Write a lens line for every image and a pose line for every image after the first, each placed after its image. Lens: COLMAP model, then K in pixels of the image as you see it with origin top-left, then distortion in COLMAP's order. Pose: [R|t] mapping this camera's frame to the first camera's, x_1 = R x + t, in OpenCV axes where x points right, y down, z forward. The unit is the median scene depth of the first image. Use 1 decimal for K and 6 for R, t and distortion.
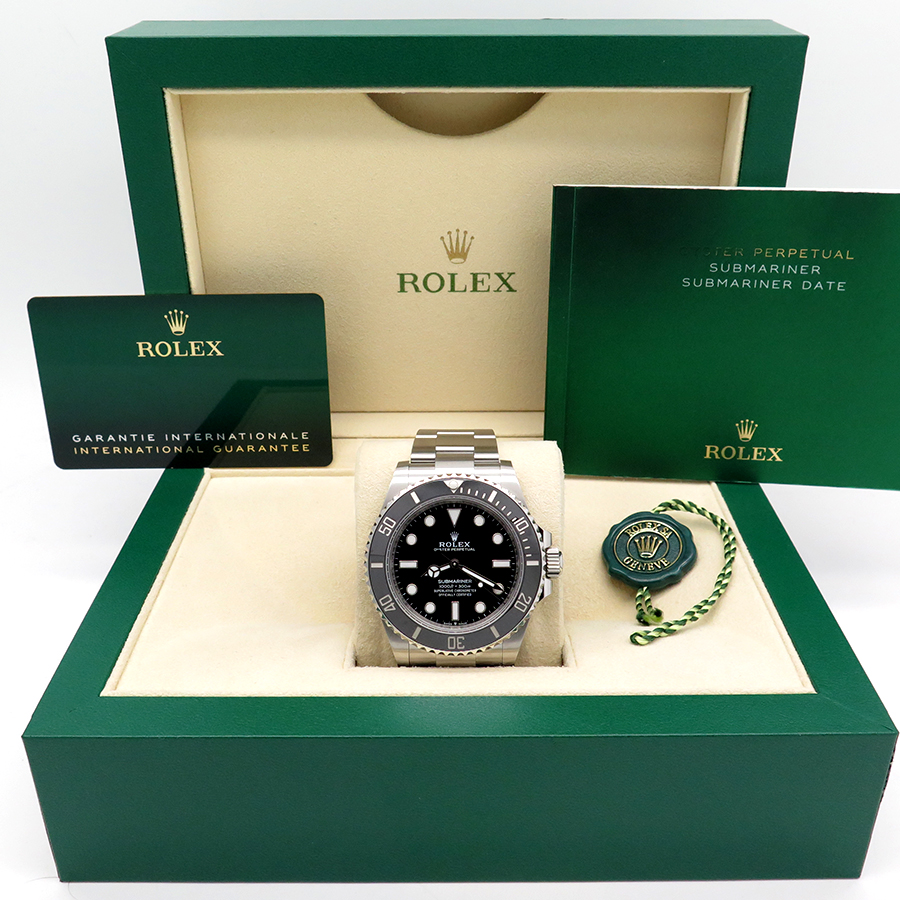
lens RADIAL K [[990.2, 0, 453.6], [0, 990.2, 449.4], [0, 0, 1]] dist [0.013543, 0.000000]
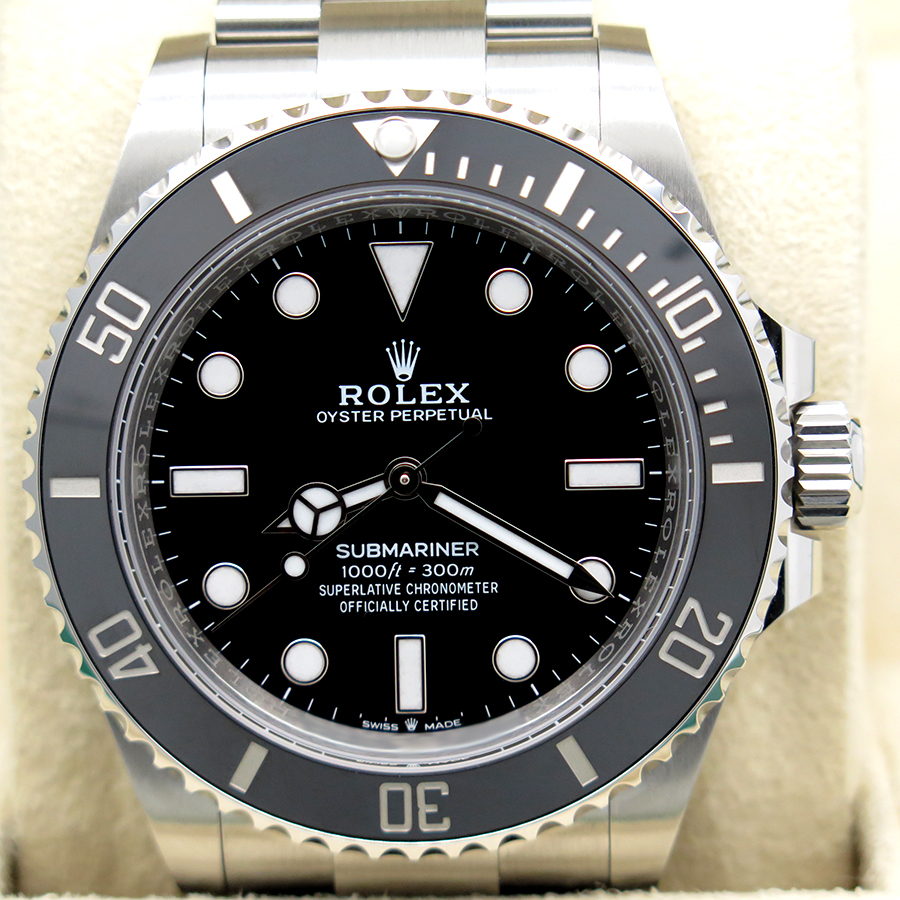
lens RADIAL K [[2886.4, 0, 446.6], [0, 2886.4, 448.7], [0, 0, 1]] dist [-0.028008, 0.000000]
pose [[0.999729, -0.010517, -0.020780, 0.025205], [0.014172, 0.982738, 0.184457, -0.017359], [0.018482, -0.184702, 0.982621, 0.328028]]
